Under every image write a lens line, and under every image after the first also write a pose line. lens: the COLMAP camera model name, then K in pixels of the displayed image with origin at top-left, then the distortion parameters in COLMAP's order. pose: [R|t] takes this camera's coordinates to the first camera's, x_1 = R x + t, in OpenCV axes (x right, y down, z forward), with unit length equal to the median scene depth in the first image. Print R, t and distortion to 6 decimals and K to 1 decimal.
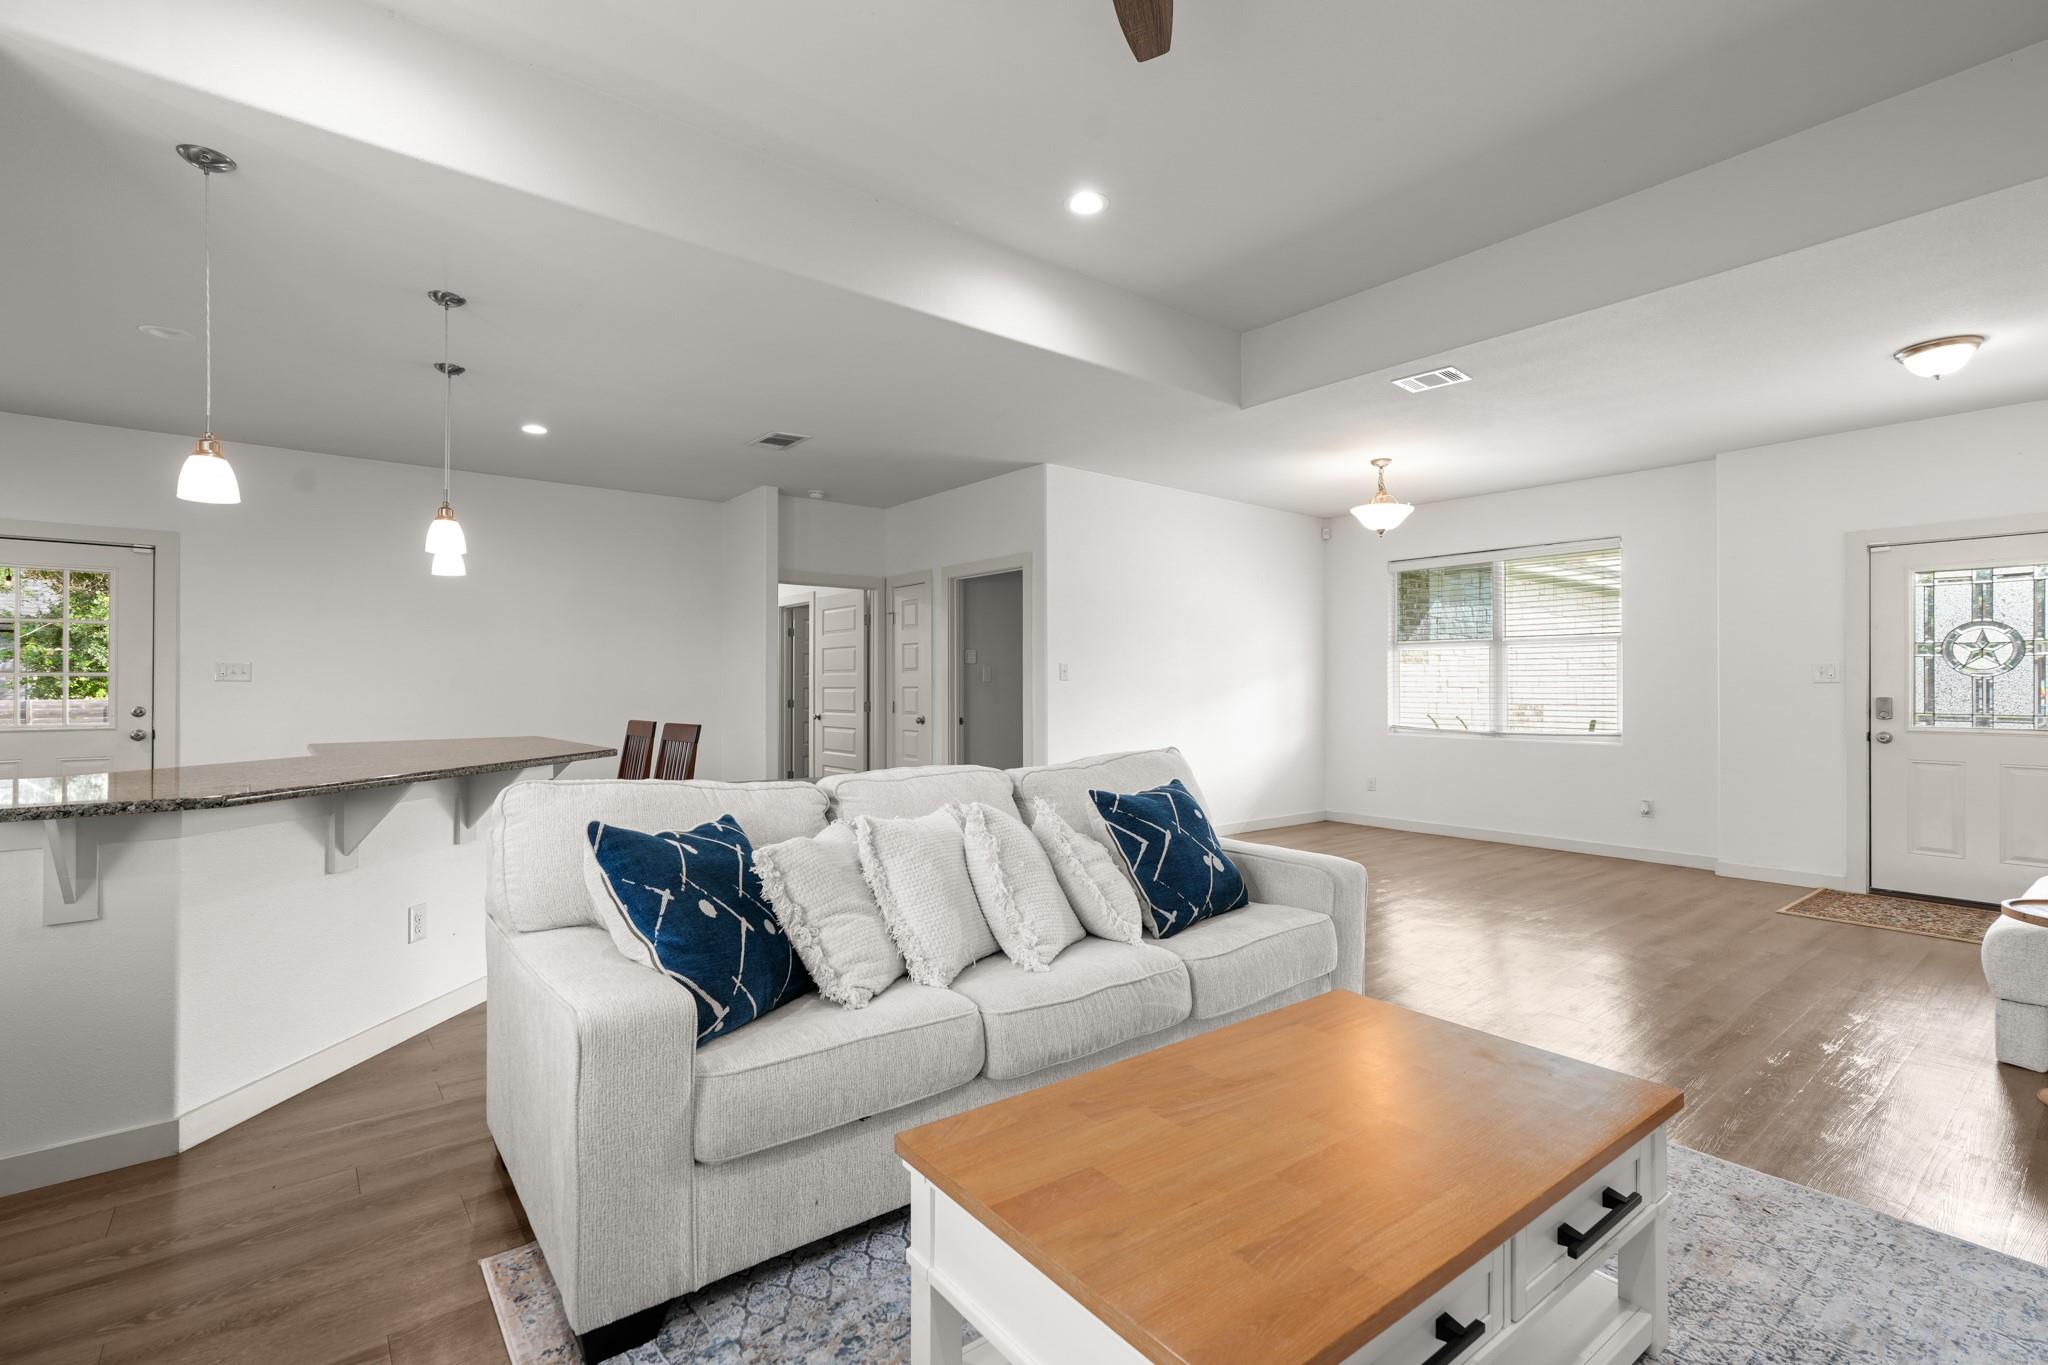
lens RADIAL K [[930.2, 0, 1025.6], [0, 930.2, 691.1], [0, 0, 1]] dist [-0.012382, 0.010997]
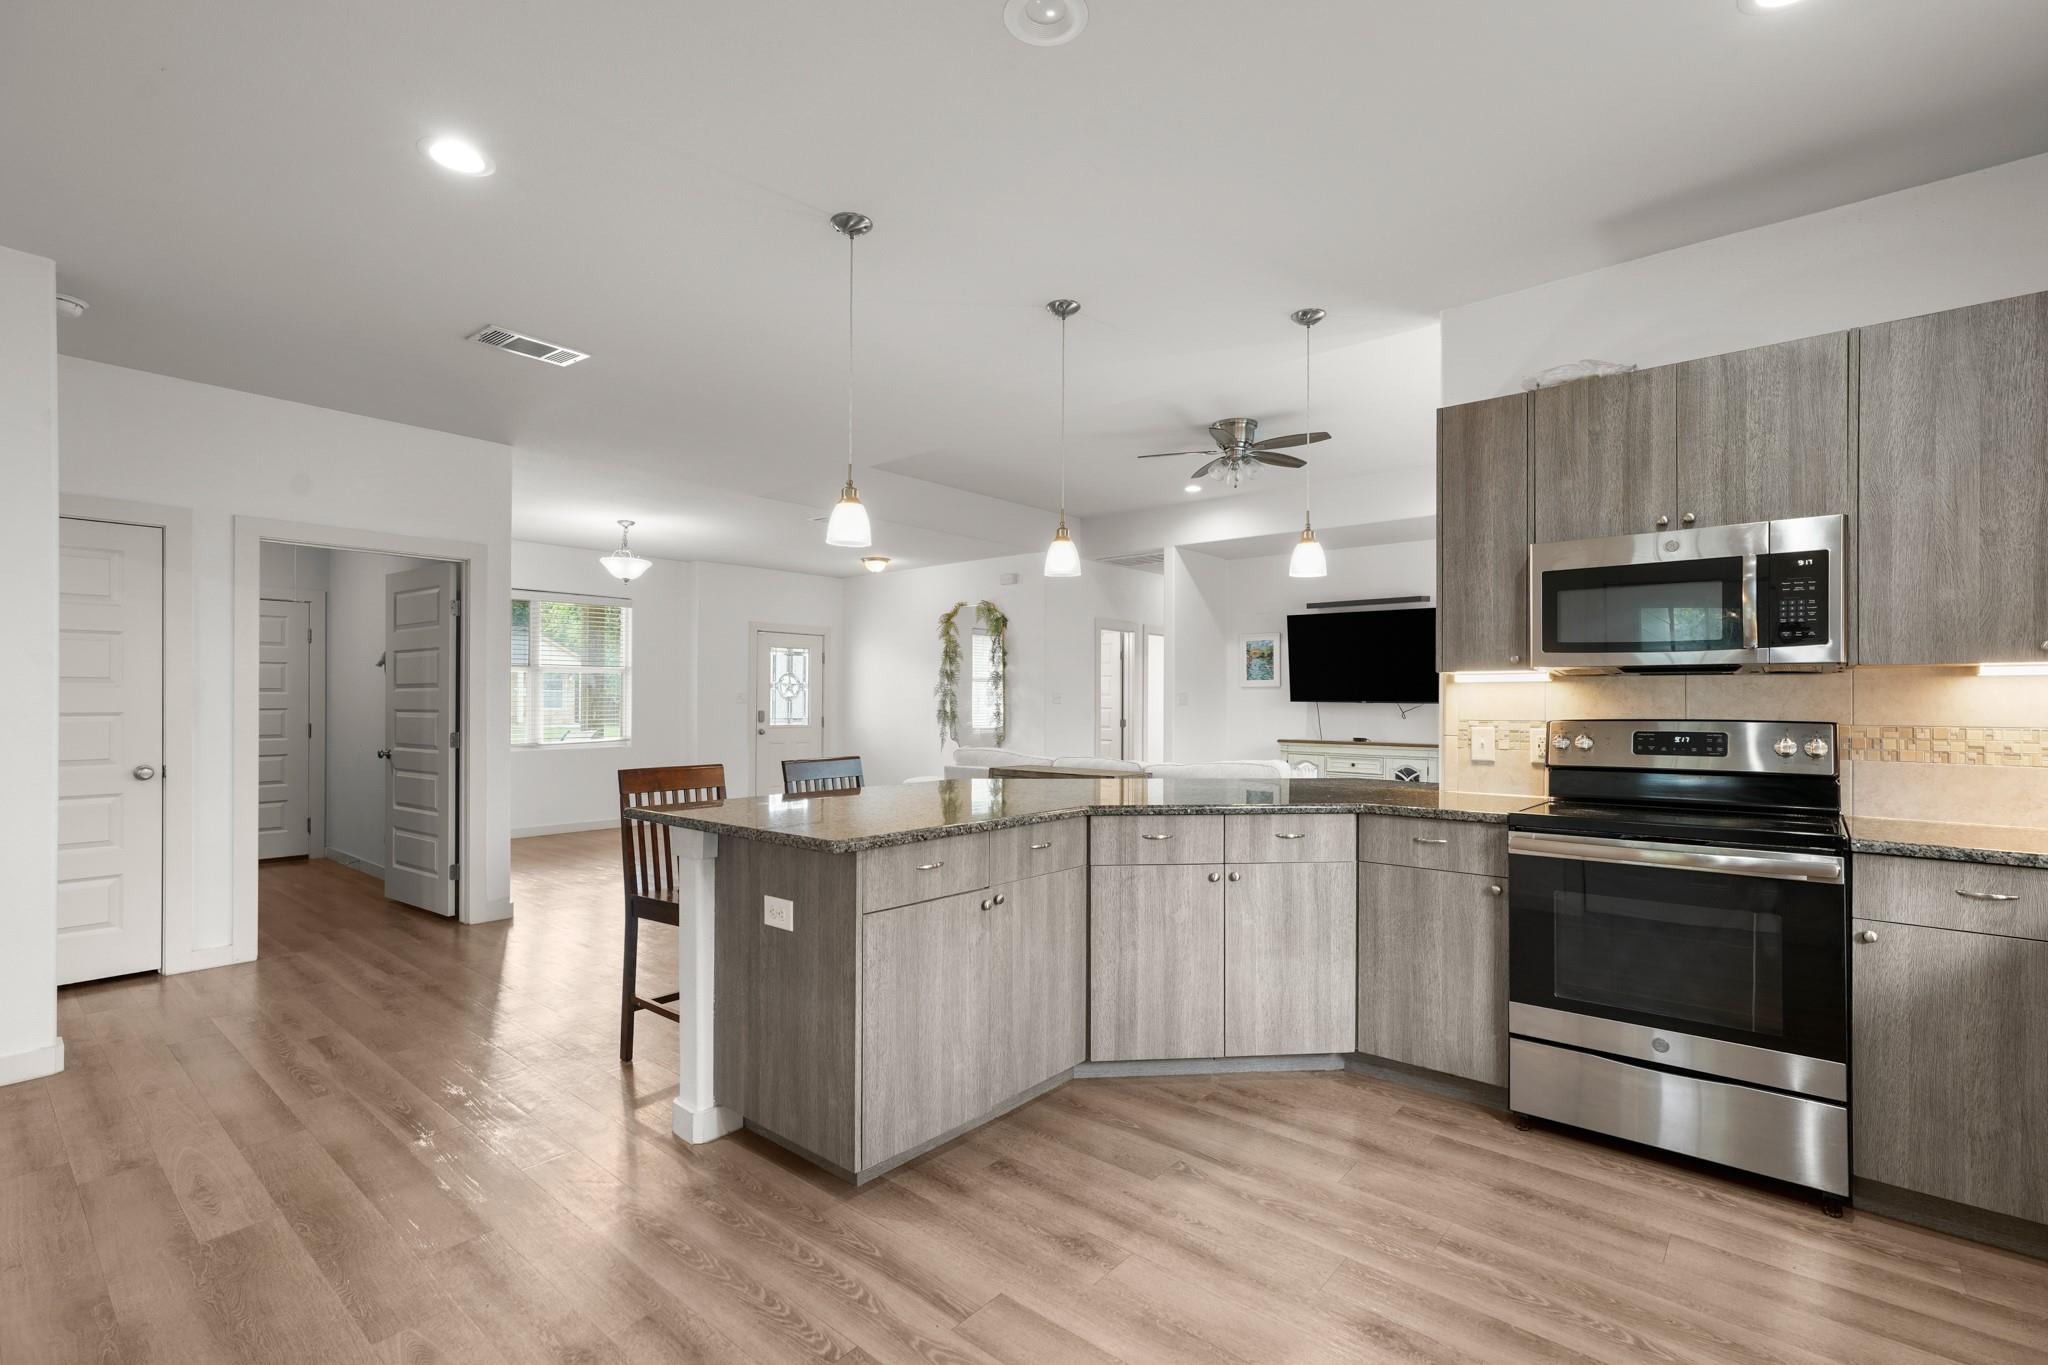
lens RADIAL K [[930.2, 0, 1024.4], [0, 930.2, 710.3], [0, 0, 1]] dist [-0.012382, 0.010997]
pose [[-0.188261, -0.010876, 0.982059, -1.087168], [0.000626, 0.999937, 0.011194, -0.015838], [-0.982119, 0.002722, -0.188243, 0.853041]]
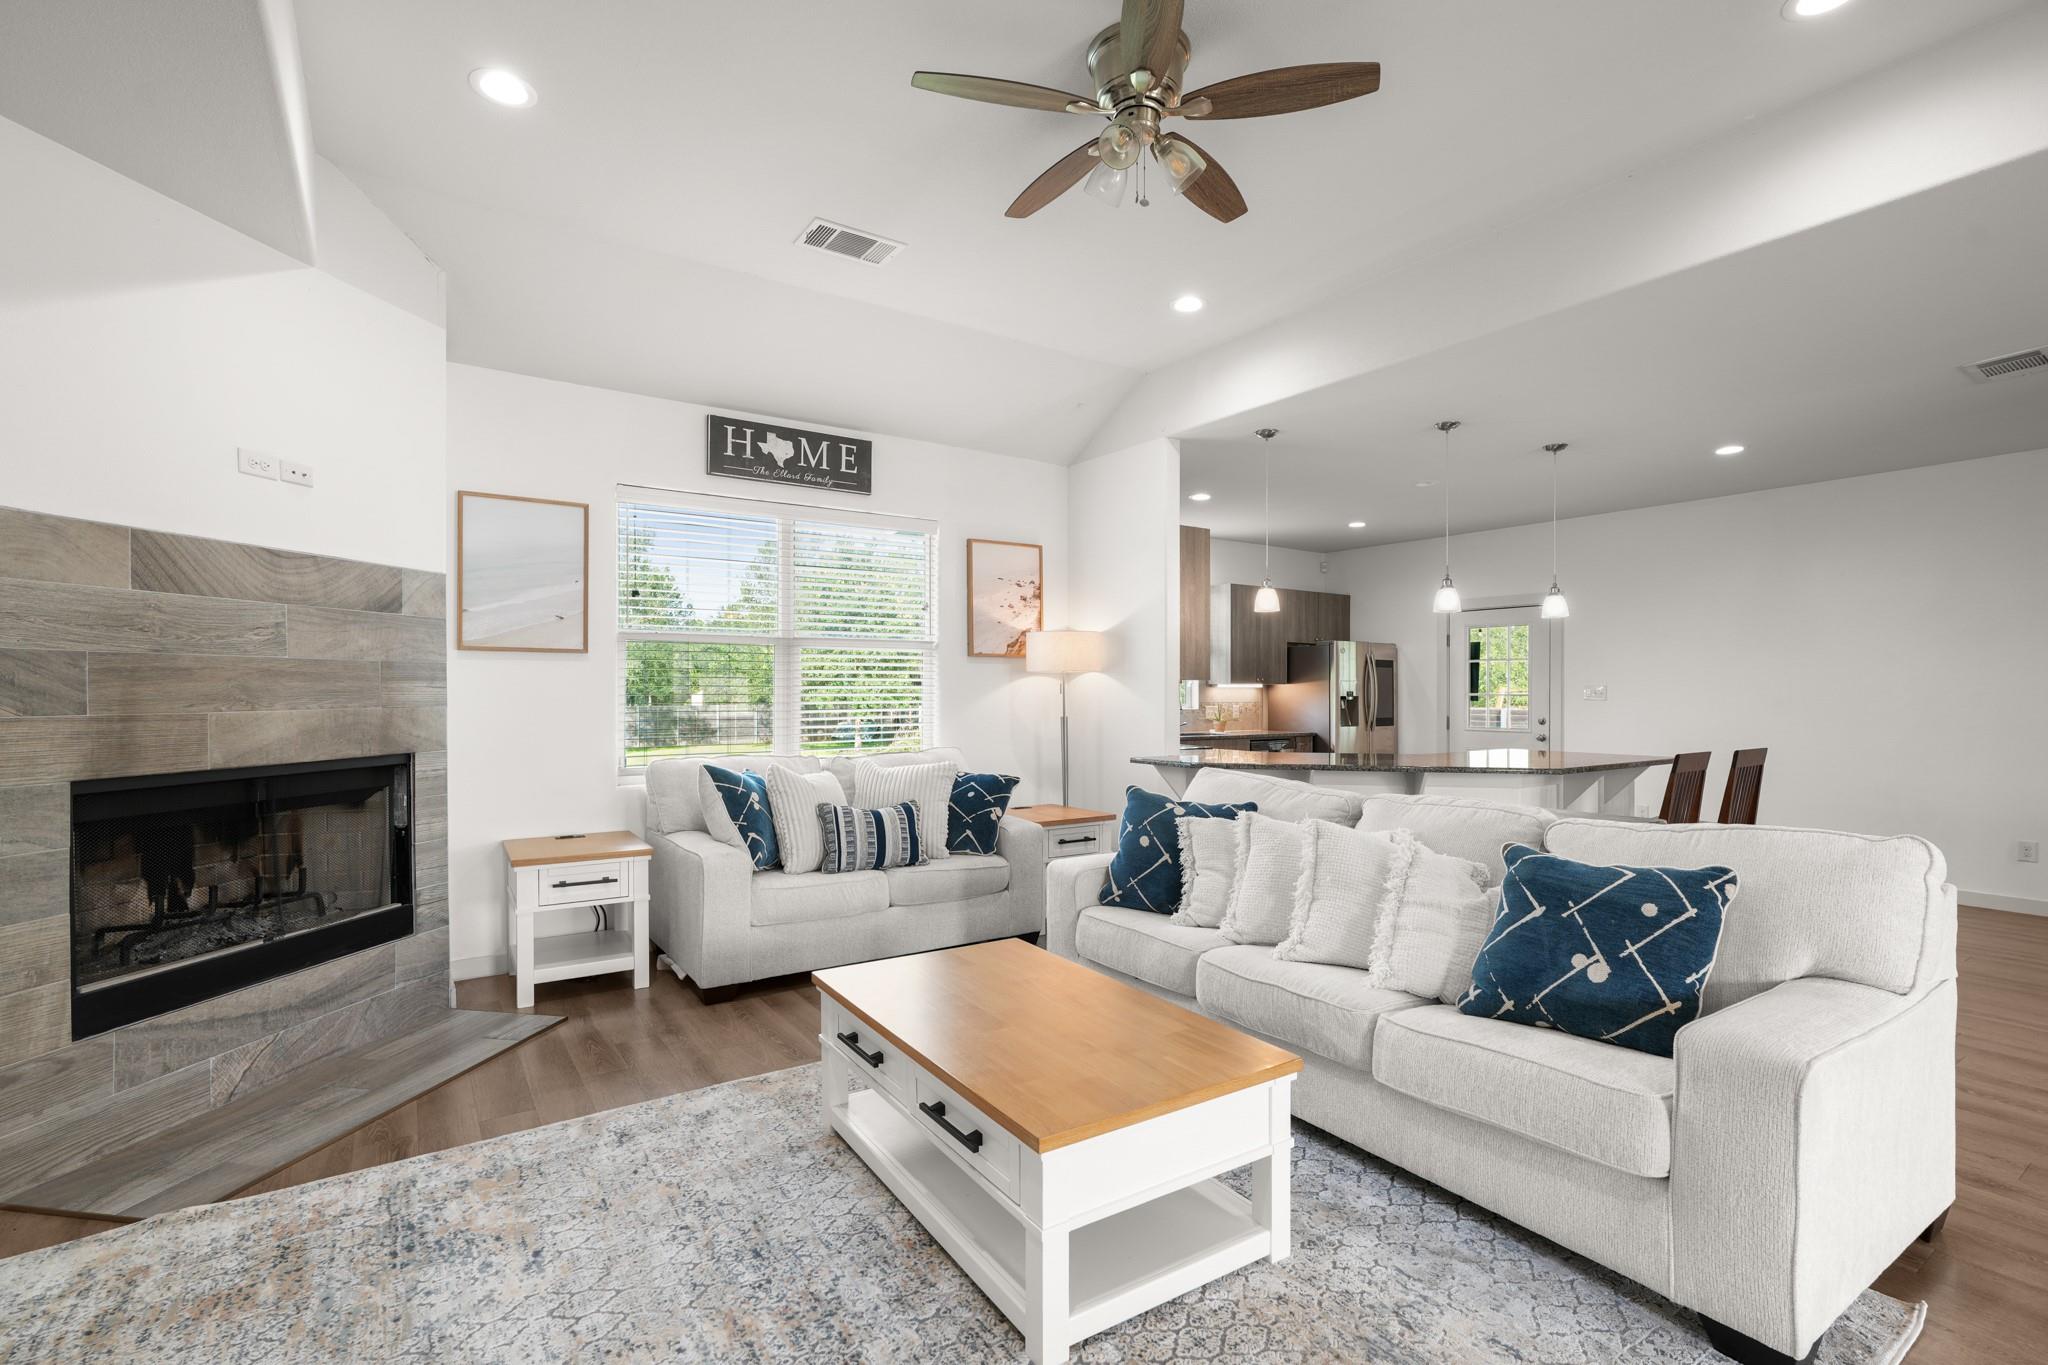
lens RADIAL K [[930.2, 0, 1022.5], [0, 930.2, 688.6], [0, 0, 1]] dist [-0.012382, 0.010997]
pose [[-0.083303, -0.005353, -0.996510, 0.547158], [-0.006683, 0.999966, -0.004813, -0.017161], [0.996502, 0.006259, -0.083336, 0.343585]]
